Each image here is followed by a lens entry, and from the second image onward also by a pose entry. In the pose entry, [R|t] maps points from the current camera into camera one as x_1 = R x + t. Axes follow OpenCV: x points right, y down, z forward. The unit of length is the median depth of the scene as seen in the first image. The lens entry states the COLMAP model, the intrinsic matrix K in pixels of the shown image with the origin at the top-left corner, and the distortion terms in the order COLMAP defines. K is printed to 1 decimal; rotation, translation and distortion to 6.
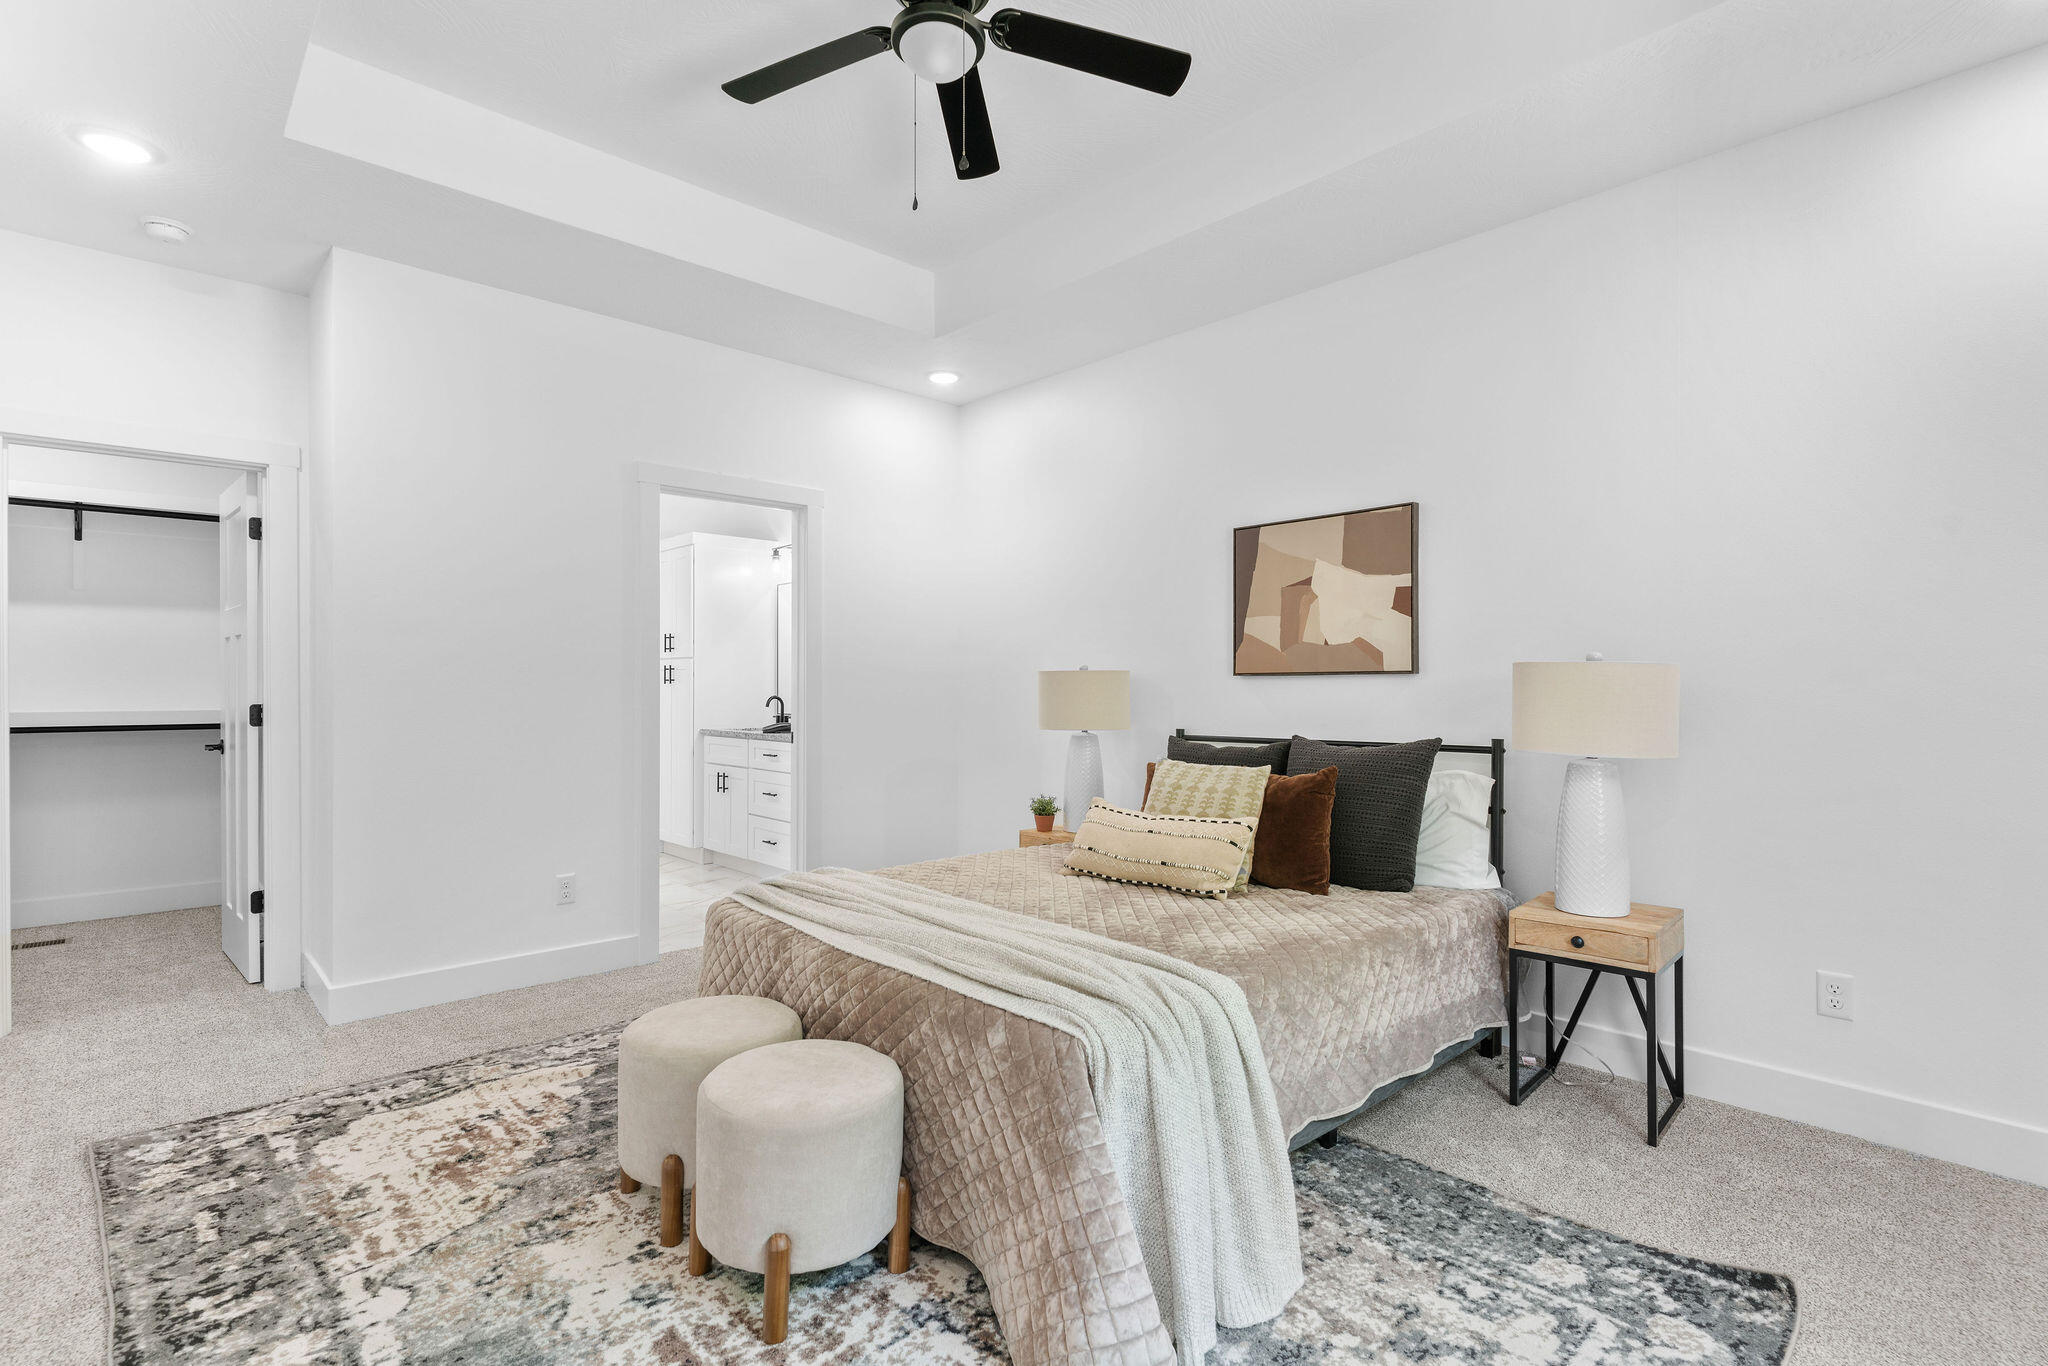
lens RADIAL K [[972.8, 0, 1012.8], [0, 972.8, 687.7], [0, 0, 1]] dist [-0.001172, 0.000056]
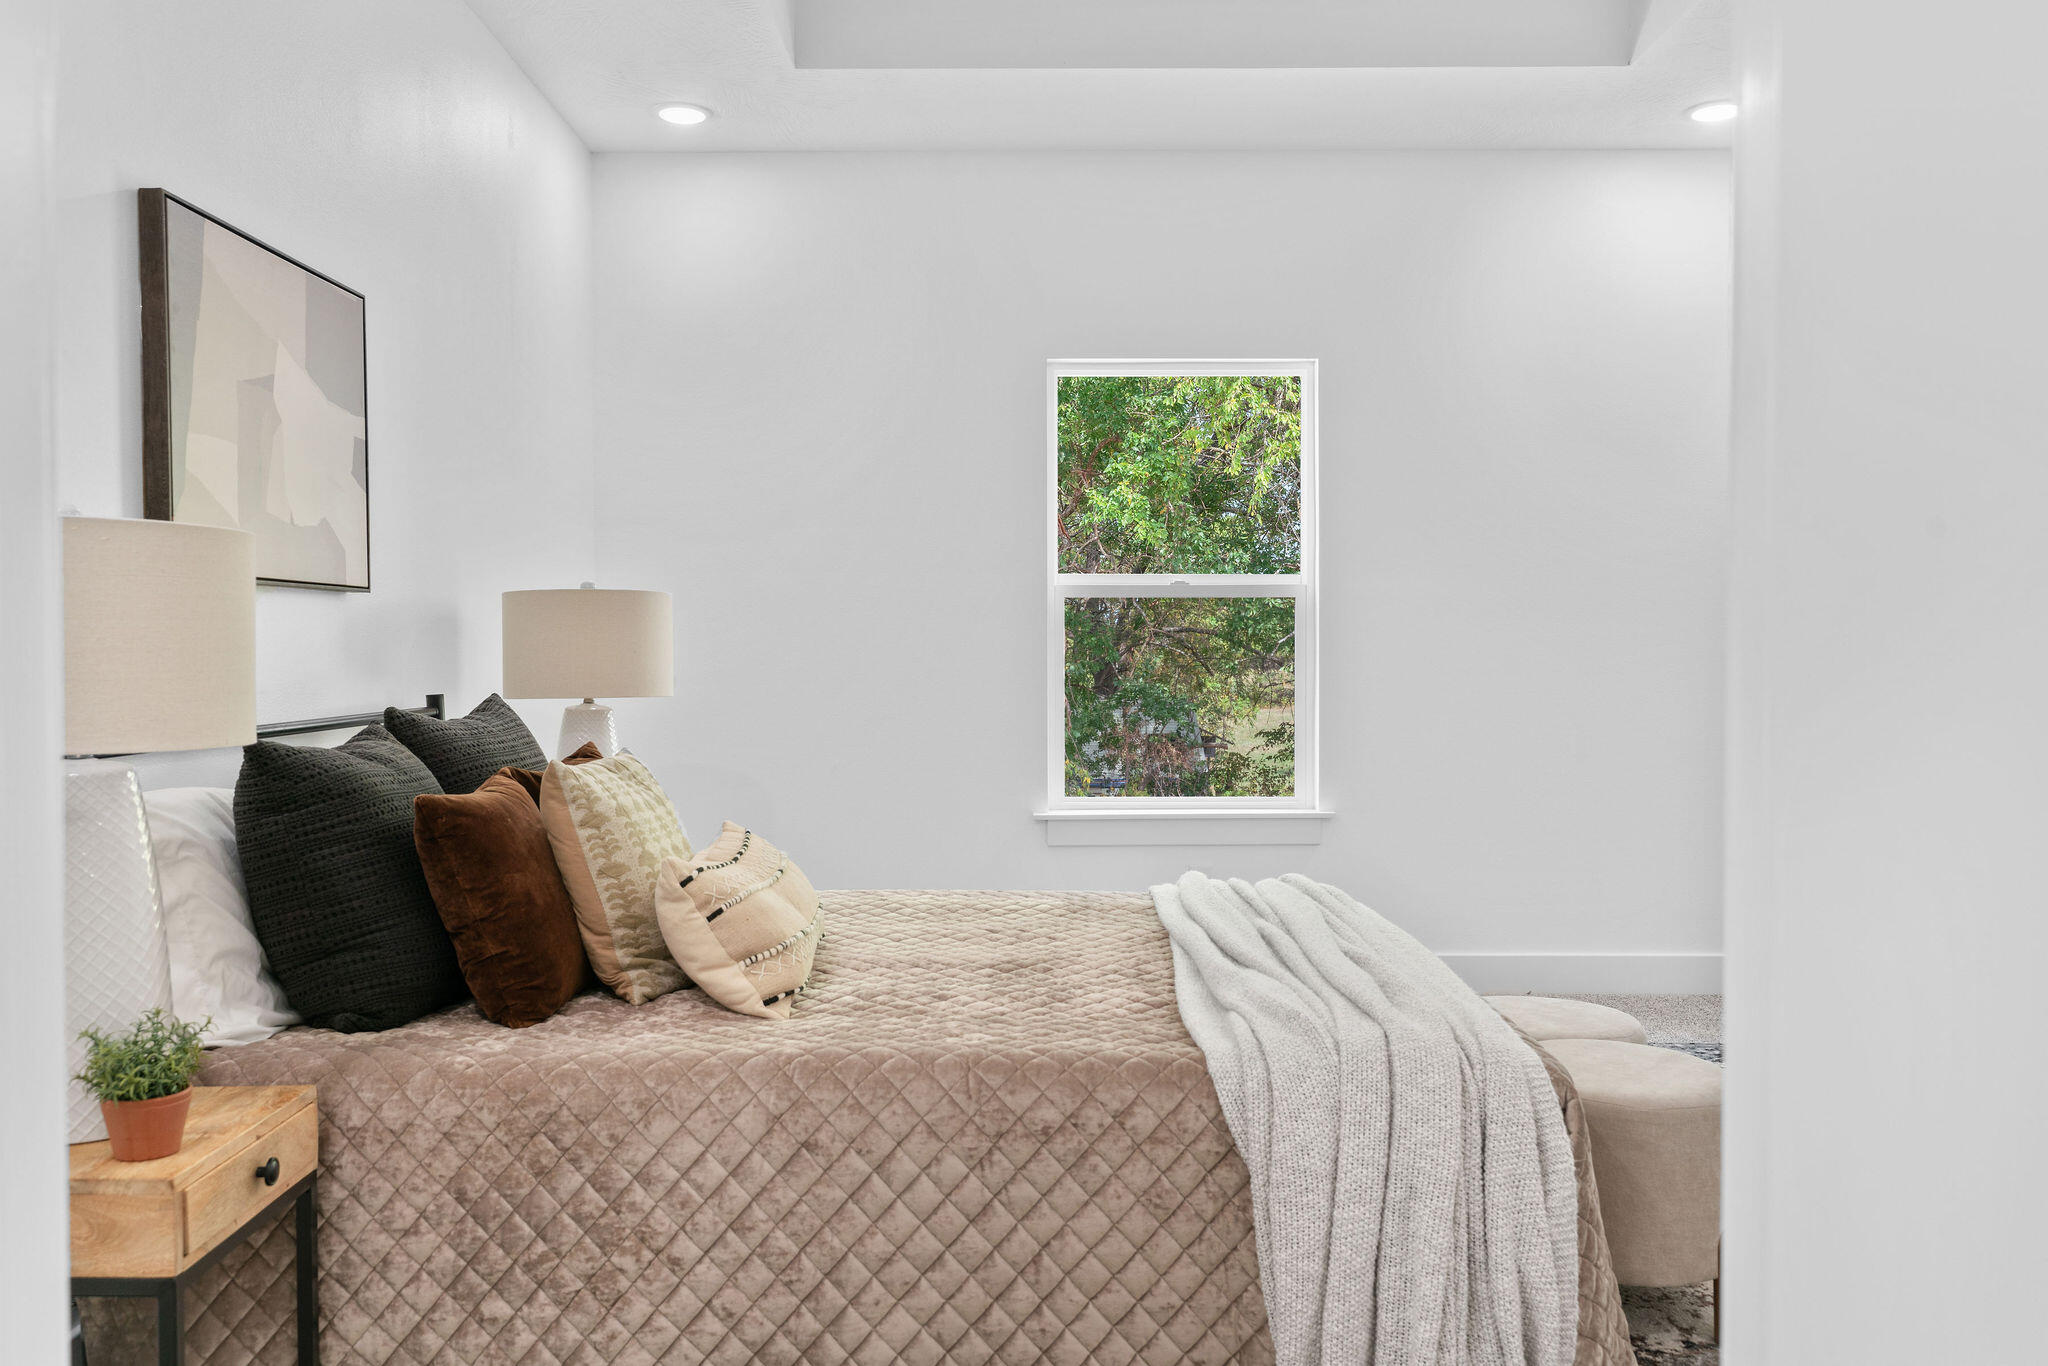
lens RADIAL K [[1602.2, 0, 1024.0], [0, 1602.2, 683.0], [0, 0, 1]] dist [0.006142, 0.001015]
pose [[-0.740688, -0.019264, 0.671573, -0.520280], [-0.005228, 0.999724, 0.022911, 0.016122], [-0.671829, 0.013459, -0.740584, 1.432968]]
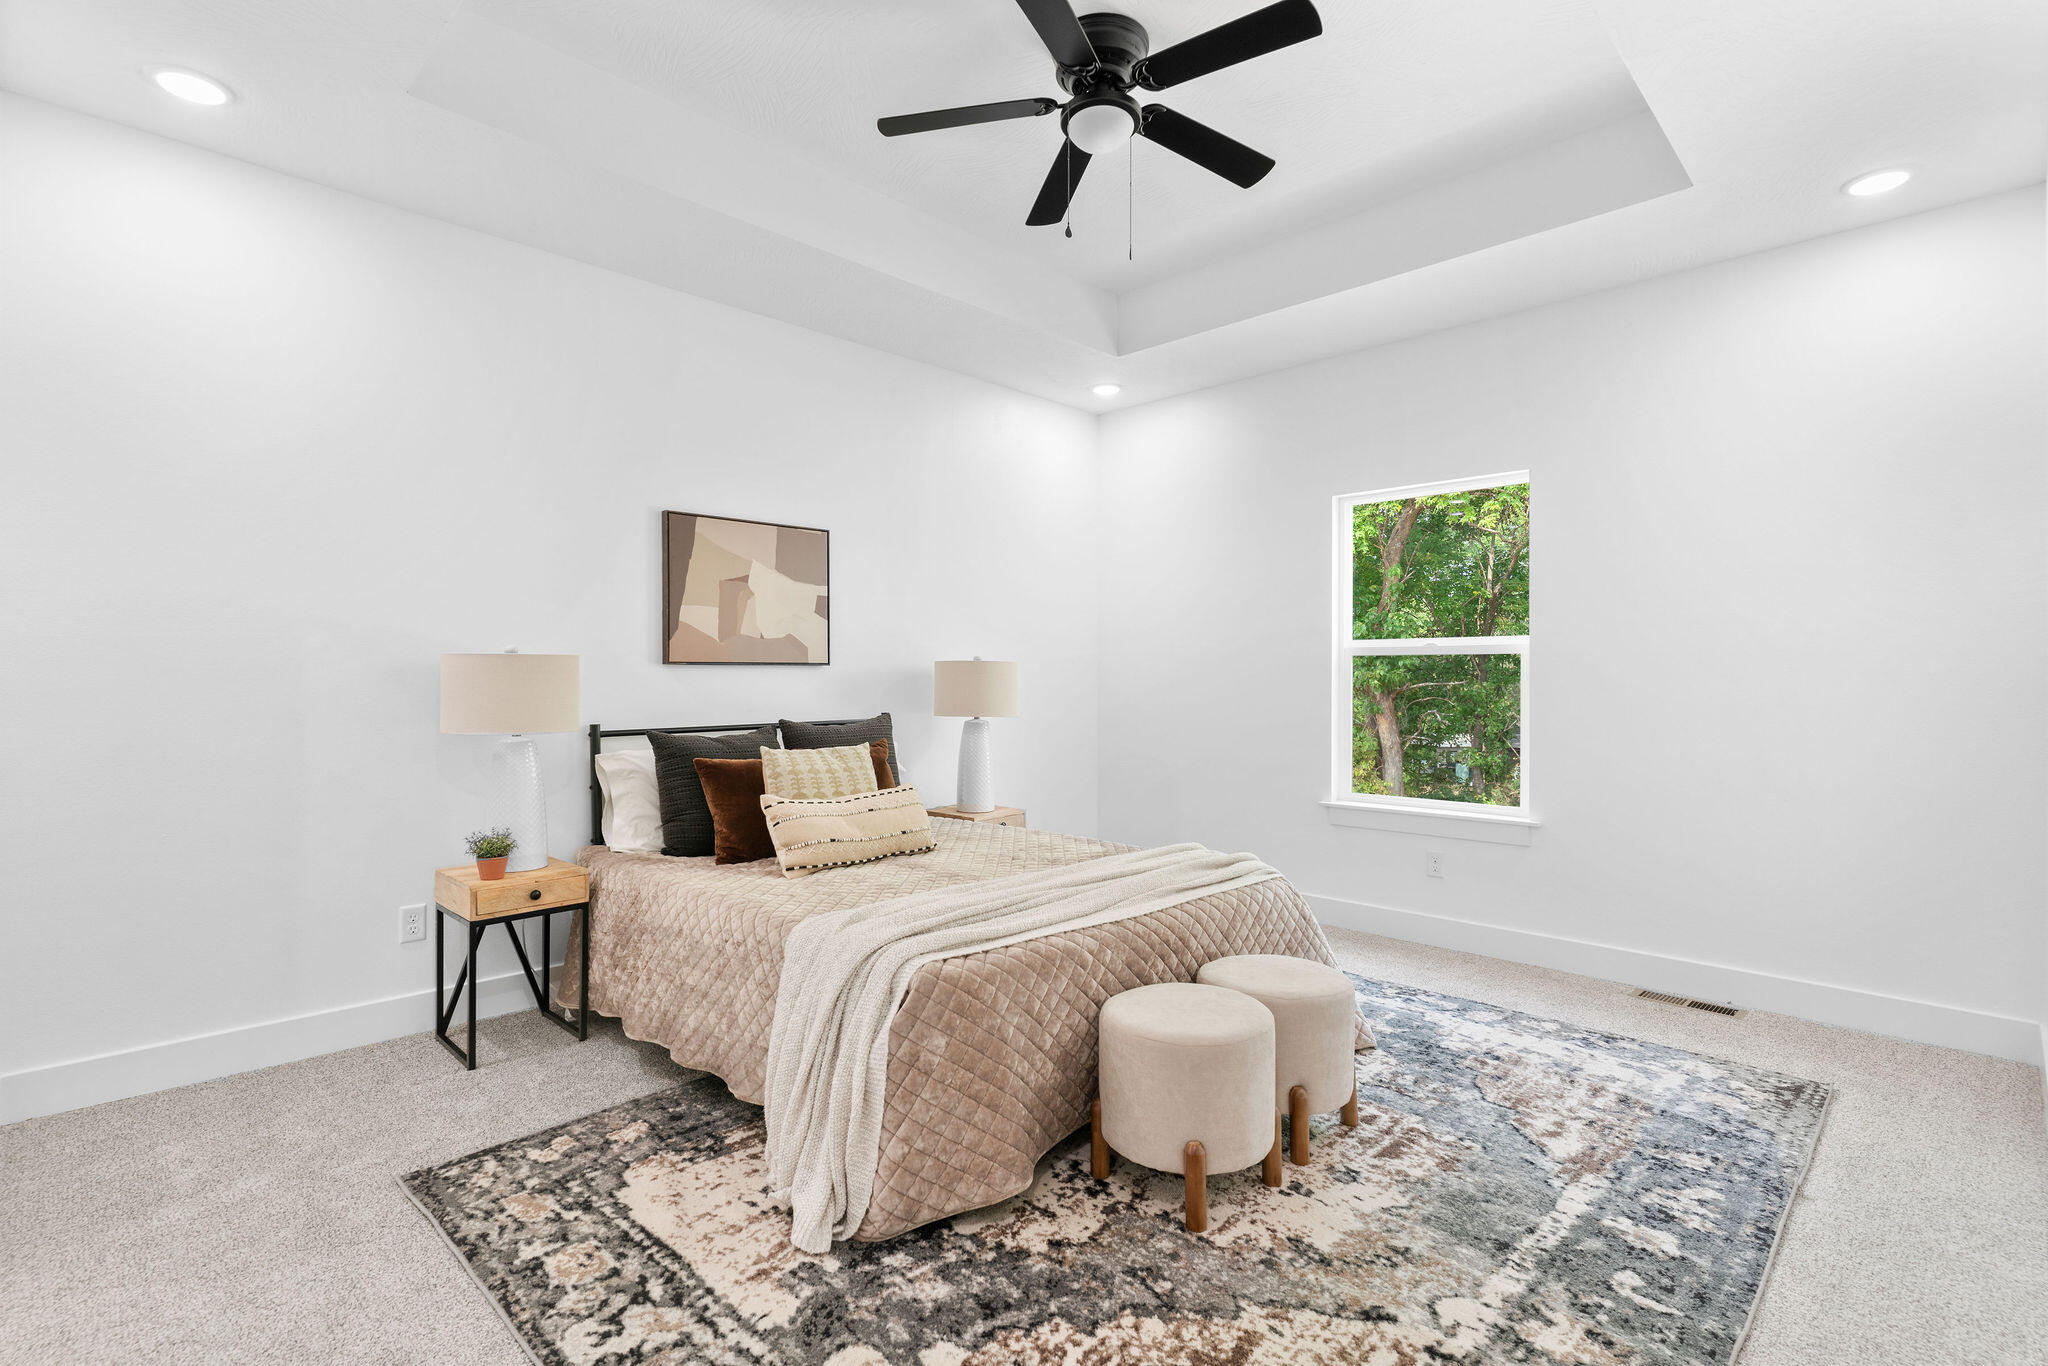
lens RADIAL K [[972.8, 0, 1012.8], [0, 972.8, 687.7], [0, 0, 1]] dist [-0.001172, 0.000056]
pose [[-0.043312, -0.014281, 0.998960, -0.860275], [-0.004503, 0.999890, 0.014099, -0.004515], [-0.999051, -0.003888, -0.043372, 0.805716]]
